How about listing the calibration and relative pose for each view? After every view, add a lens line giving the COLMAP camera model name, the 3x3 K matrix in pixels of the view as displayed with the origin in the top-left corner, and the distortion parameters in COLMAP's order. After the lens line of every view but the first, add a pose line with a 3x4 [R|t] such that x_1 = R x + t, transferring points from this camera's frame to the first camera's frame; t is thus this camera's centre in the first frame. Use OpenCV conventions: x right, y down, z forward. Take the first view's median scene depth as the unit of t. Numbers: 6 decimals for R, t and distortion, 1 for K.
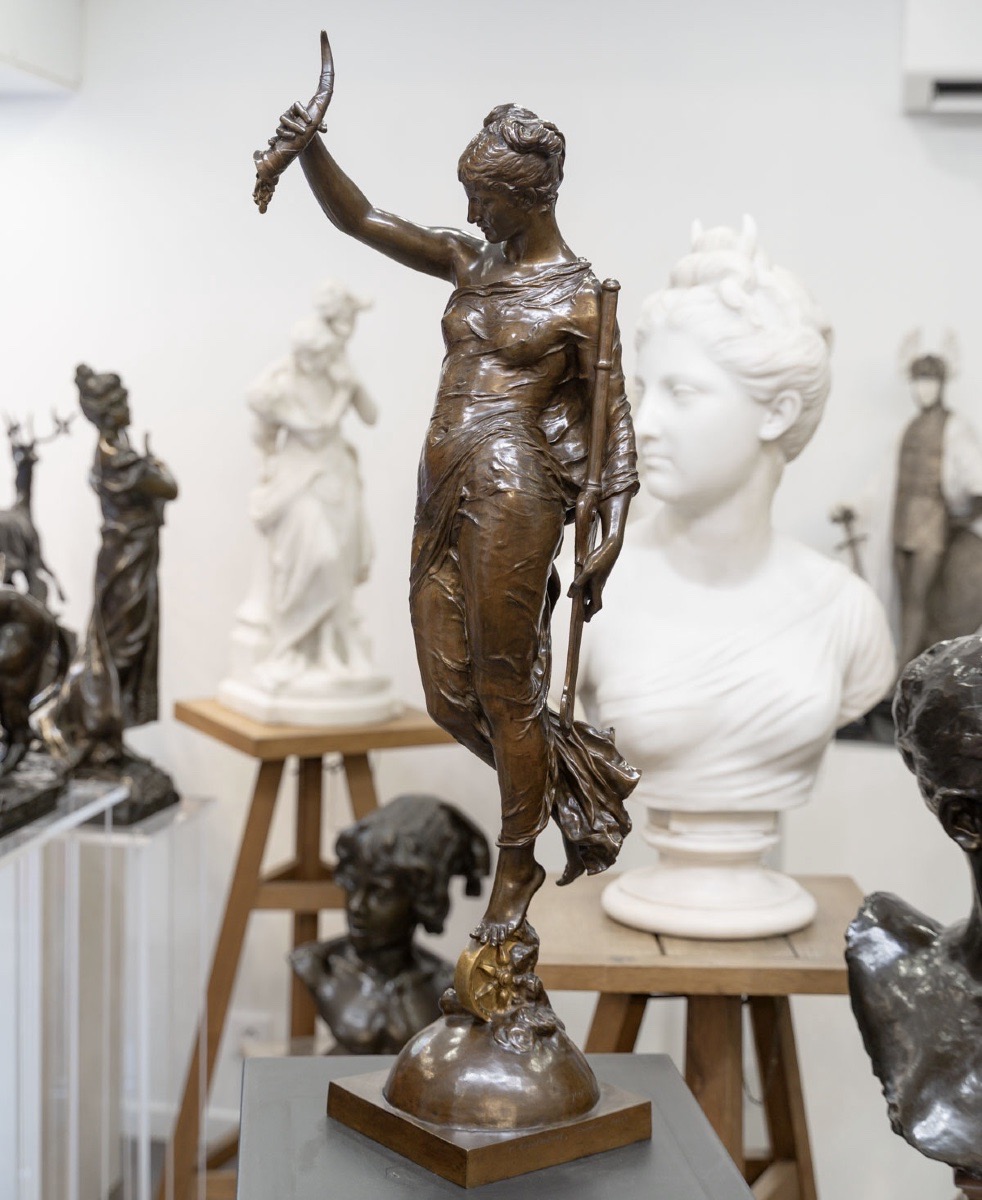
lens RADIAL K [[1804.0, 0, 490.0], [0, 1804.0, 567.0], [0, 0, 1]] dist [-0.027364, 0.000000]
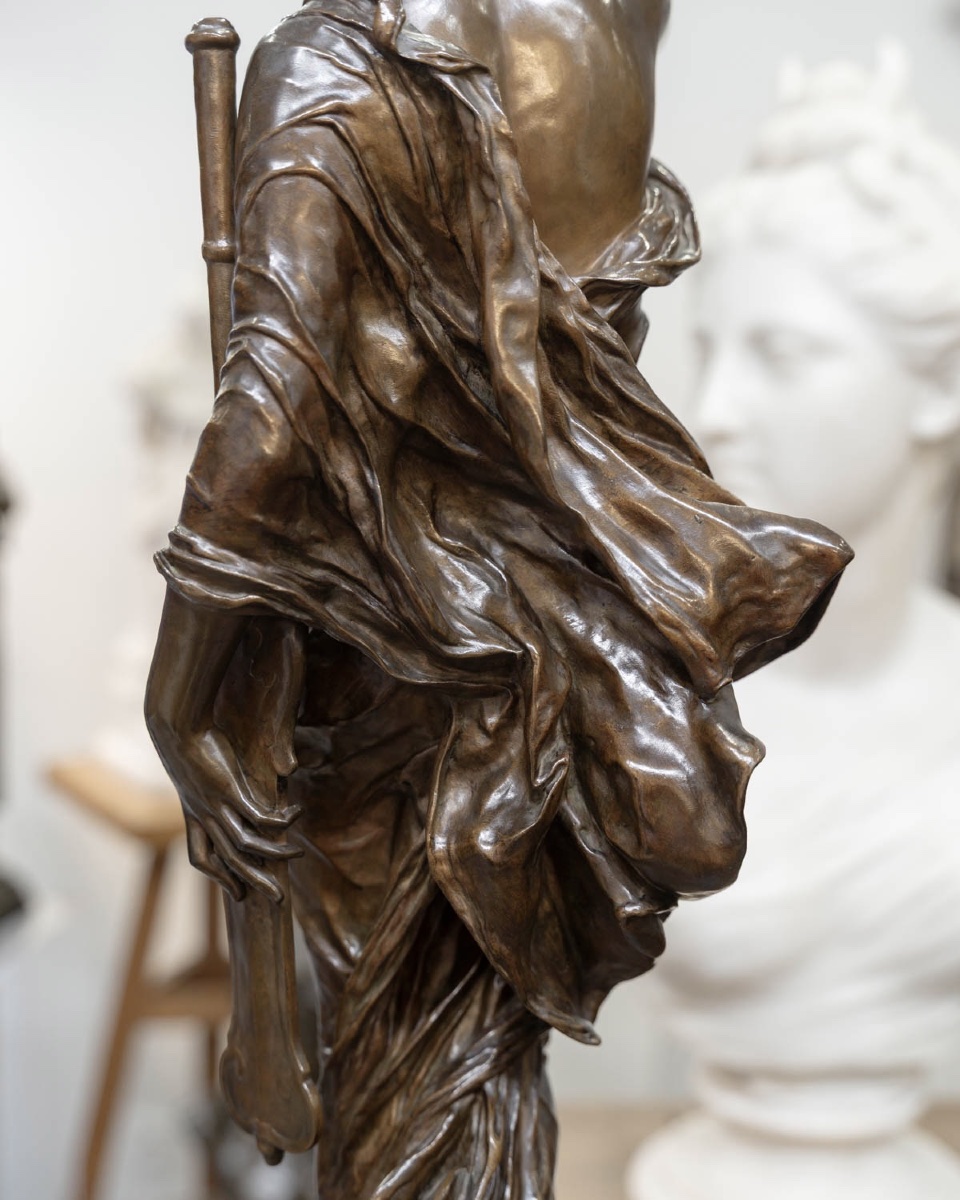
lens RADIAL K [[1790.6, 0, 469.9], [0, 1790.6, 612.6], [0, 0, 1]] dist [-0.019439, 0.000000]
pose [[0.999666, -0.010898, 0.023448, -0.004966], [0.010142, 0.999434, 0.032085, -0.032852], [-0.023784, -0.031837, 0.999210, 0.410105]]
